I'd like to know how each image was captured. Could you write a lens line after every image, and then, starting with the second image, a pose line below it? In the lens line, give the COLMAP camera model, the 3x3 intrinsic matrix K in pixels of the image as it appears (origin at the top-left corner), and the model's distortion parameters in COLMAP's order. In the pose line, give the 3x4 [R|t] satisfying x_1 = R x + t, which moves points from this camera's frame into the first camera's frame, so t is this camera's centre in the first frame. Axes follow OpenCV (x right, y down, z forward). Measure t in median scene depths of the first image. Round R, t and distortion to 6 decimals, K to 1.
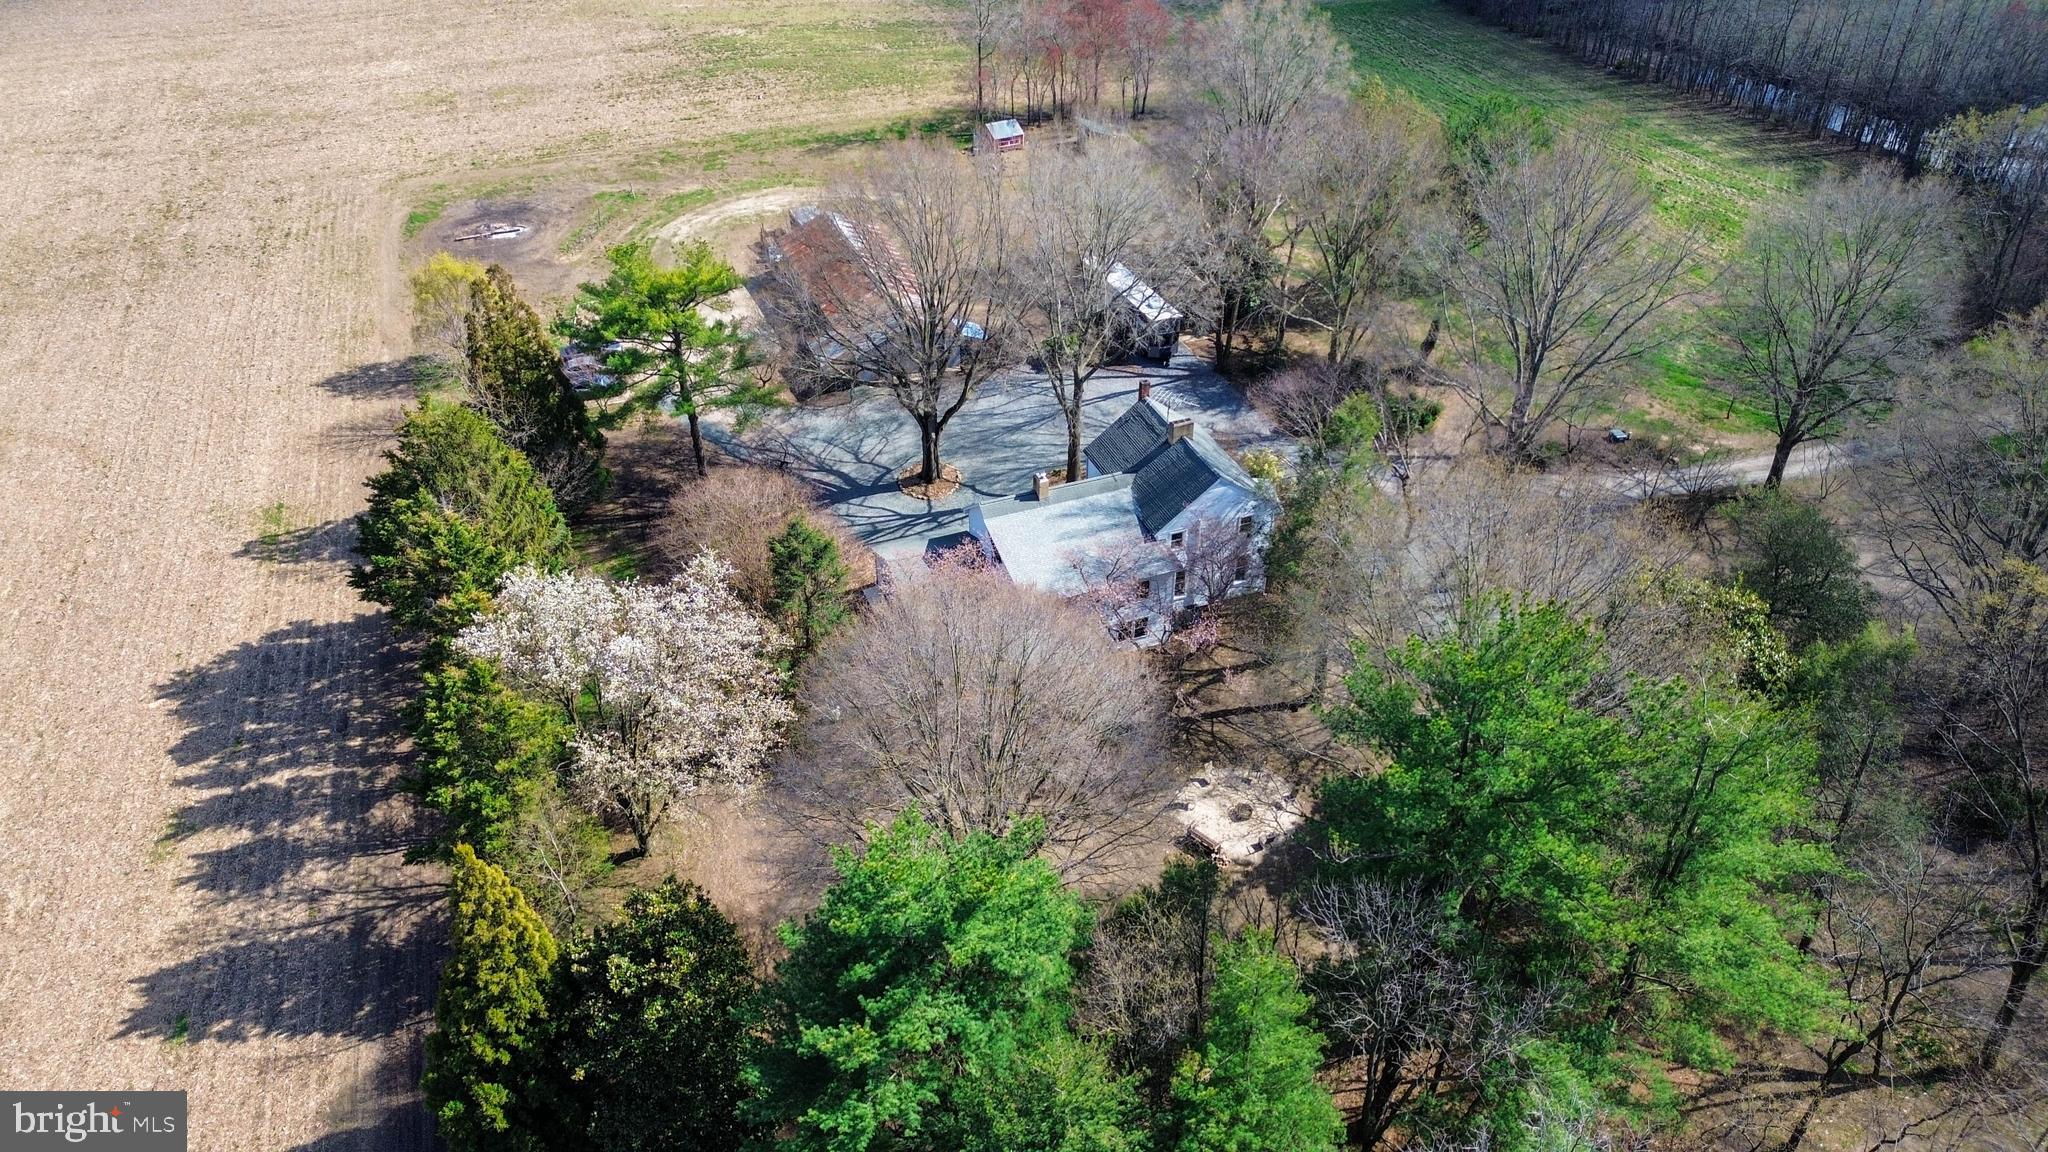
lens RADIAL K [[1442.9, 0, 1024.2], [0, 1442.9, 565.1], [0, 0, 1]] dist [0.058171, -0.049222]
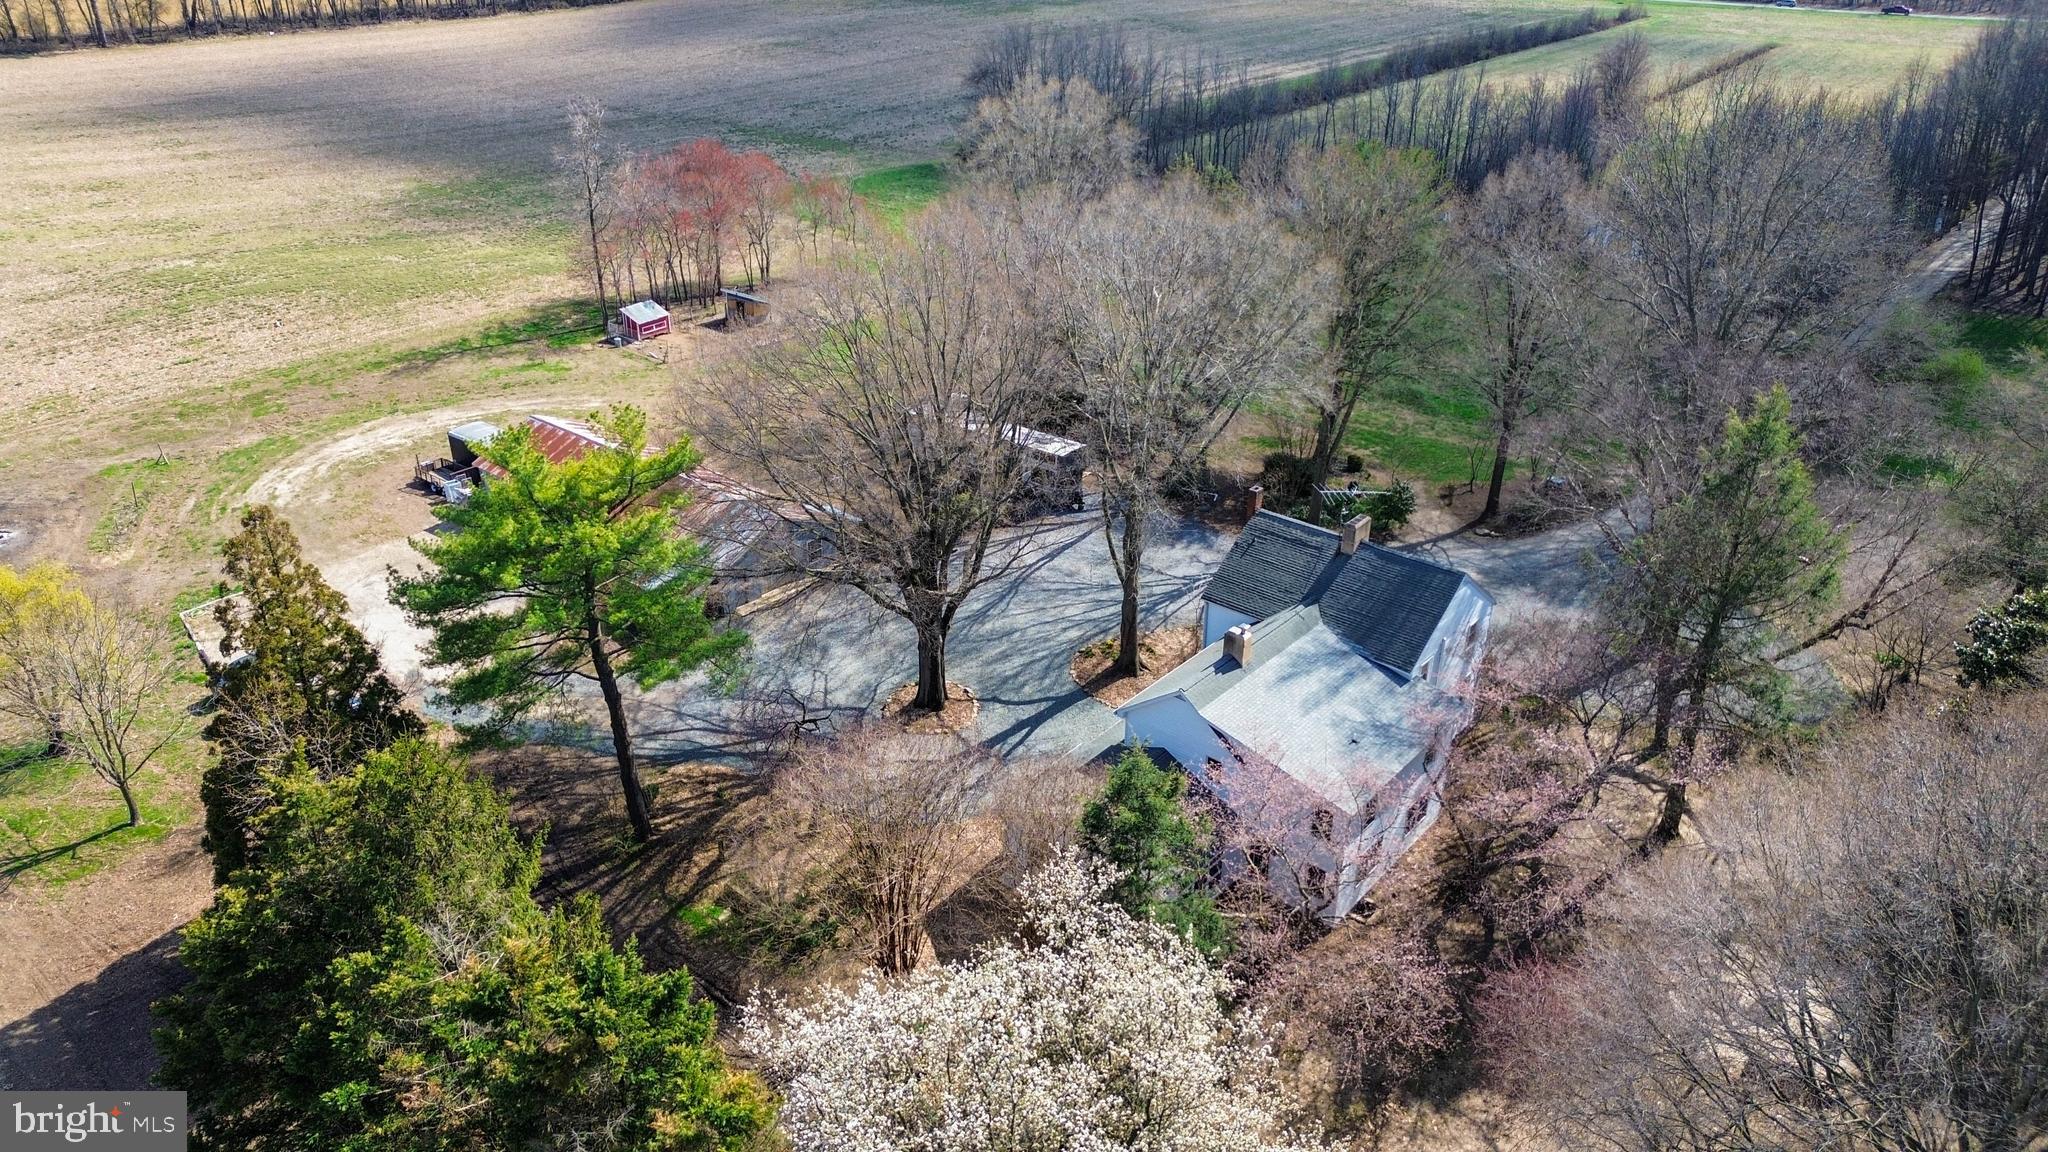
lens RADIAL K [[1442.9, 0, 1016.2], [0, 1442.9, 568.7], [0, 0, 1]] dist [0.058171, -0.049222]
pose [[0.882820, -0.209618, 0.420345, -0.367759], [0.274529, 0.956403, -0.099632, -0.051021], [-0.381134, 0.203354, 0.901878, 0.414117]]
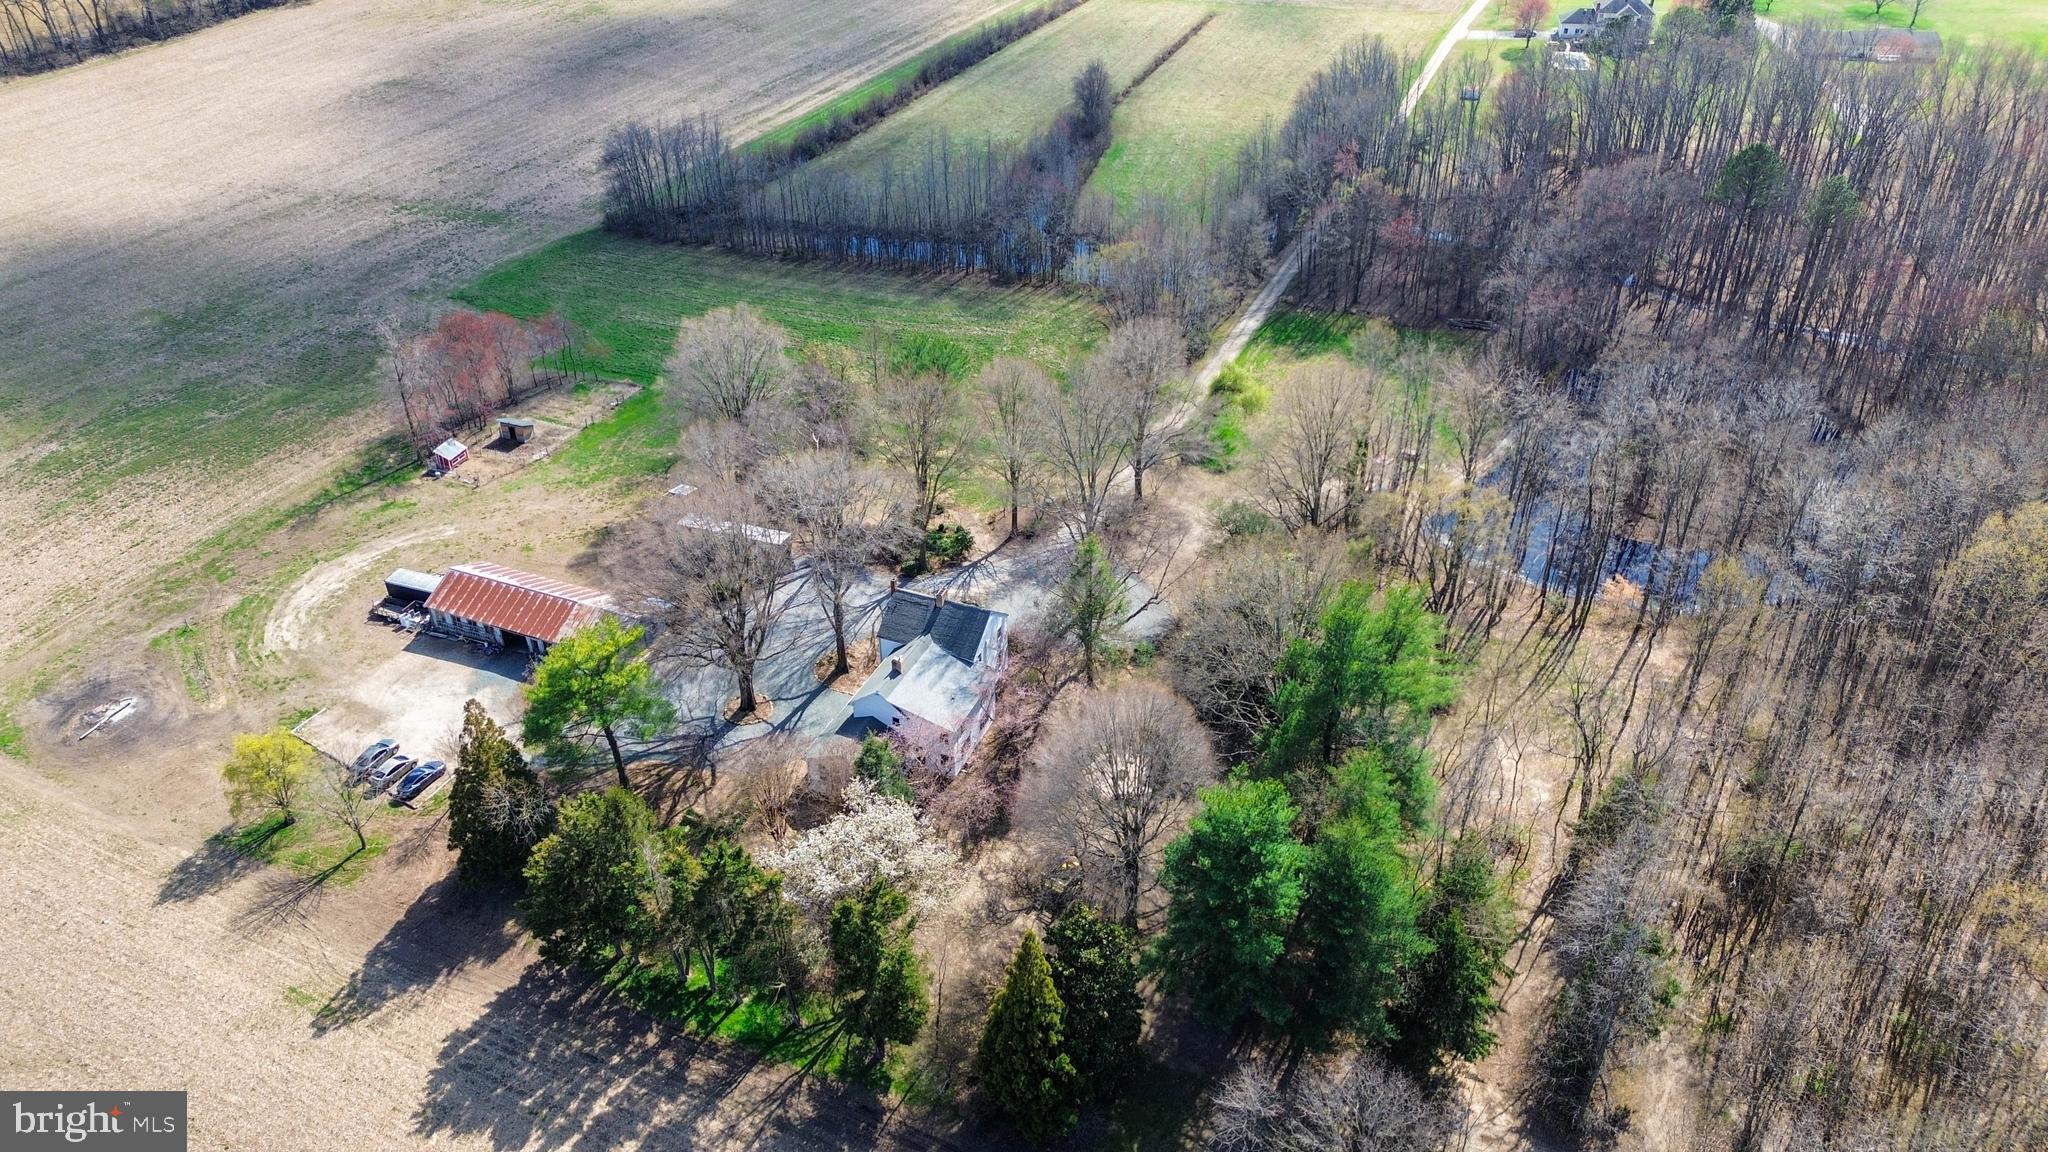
lens RADIAL K [[1442.9, 0, 1023.0], [0, 1442.9, 578.5], [0, 0, 1]] dist [0.058171, -0.049222]
pose [[0.703618, -0.394736, 0.590851, -0.773589], [0.422786, 0.900874, 0.098380, -0.233861], [-0.571117, 0.180582, 0.800760, -0.326821]]
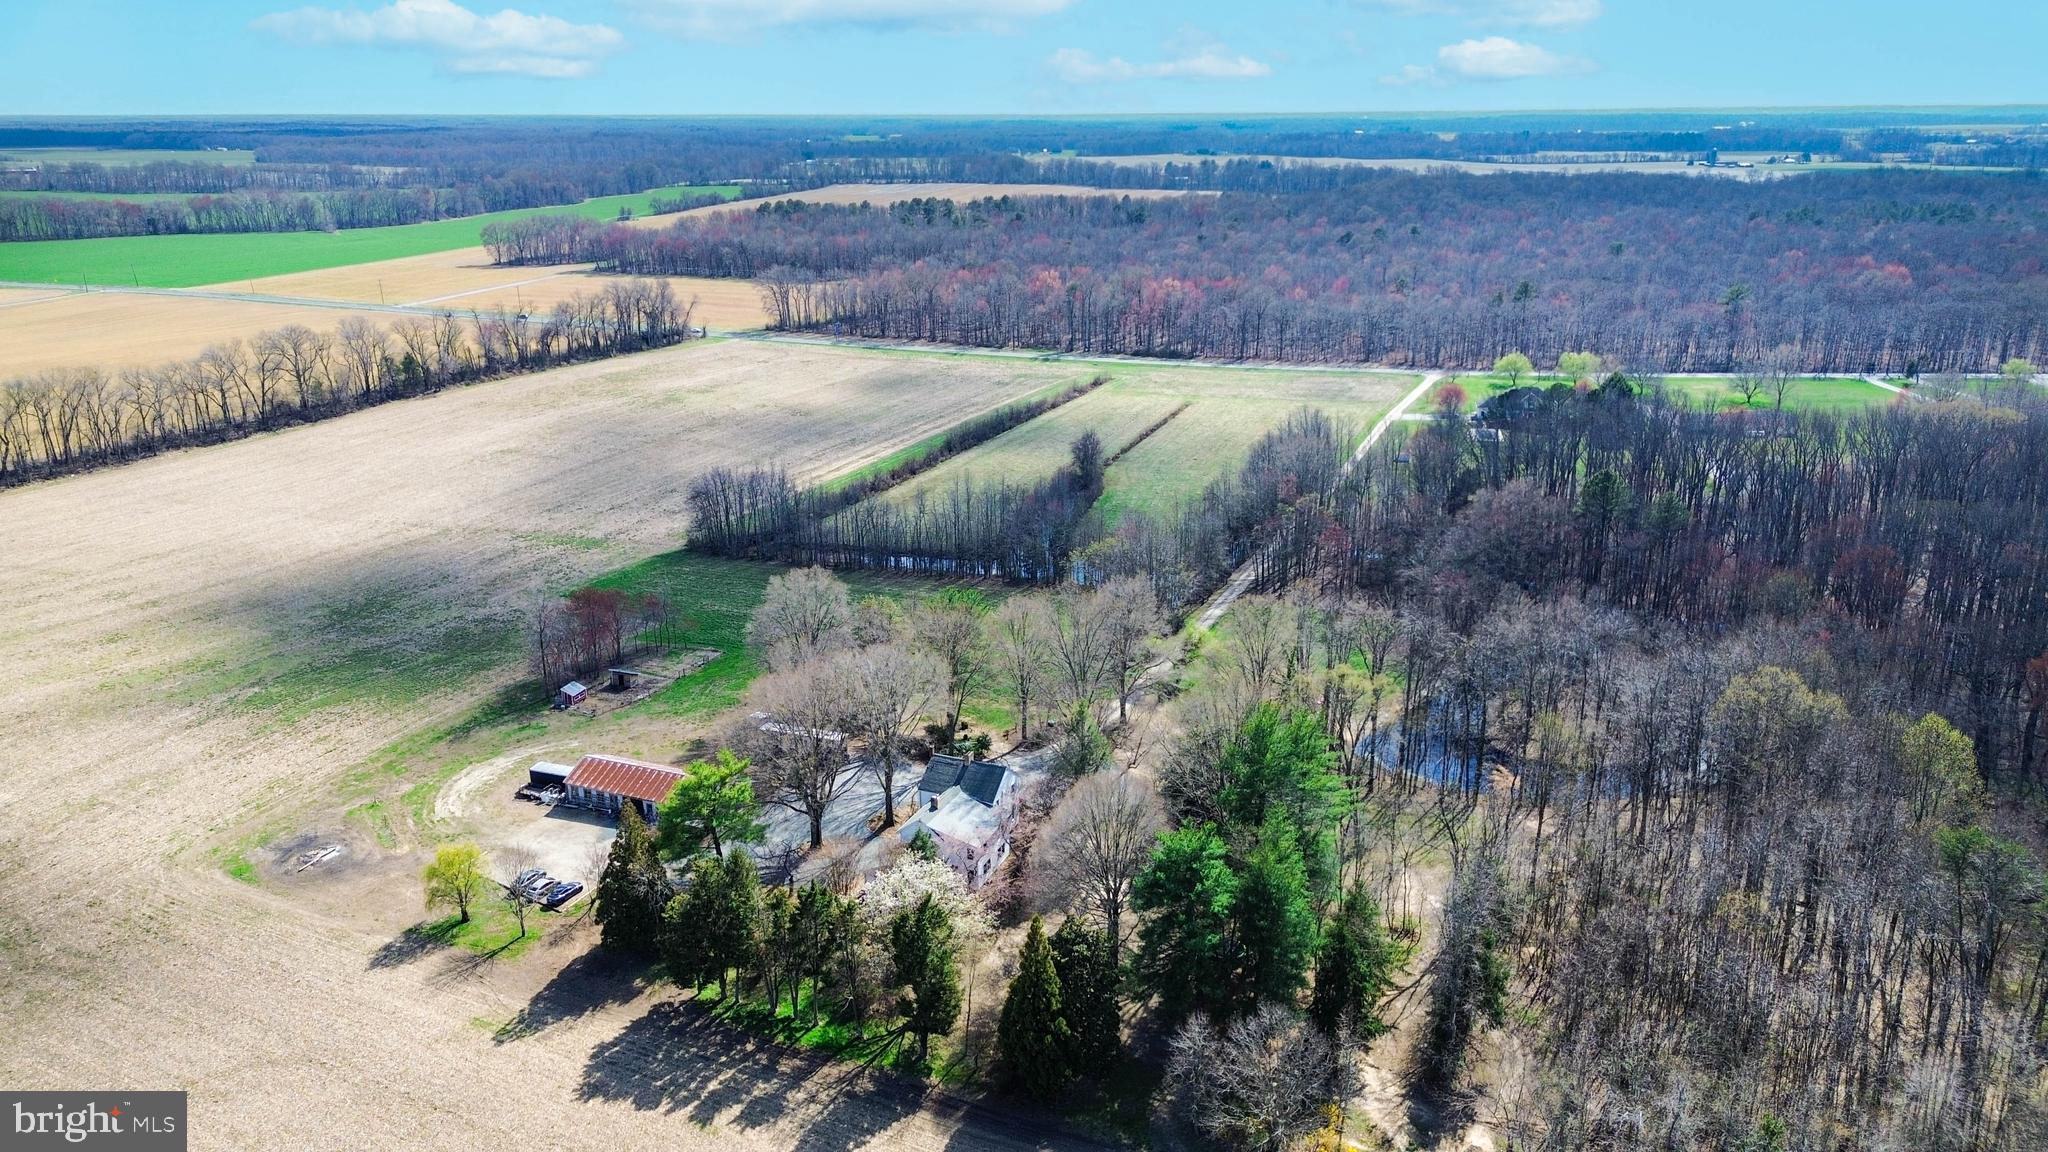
lens RADIAL K [[1442.9, 0, 1029.6], [0, 1442.9, 571.6], [0, 0, 1]] dist [0.058171, -0.049222]
pose [[0.703499, -0.218215, 0.676366, -1.199278], [0.423787, 0.892789, -0.152749, 0.021760], [-0.570520, 0.394094, 0.720553, -0.659658]]
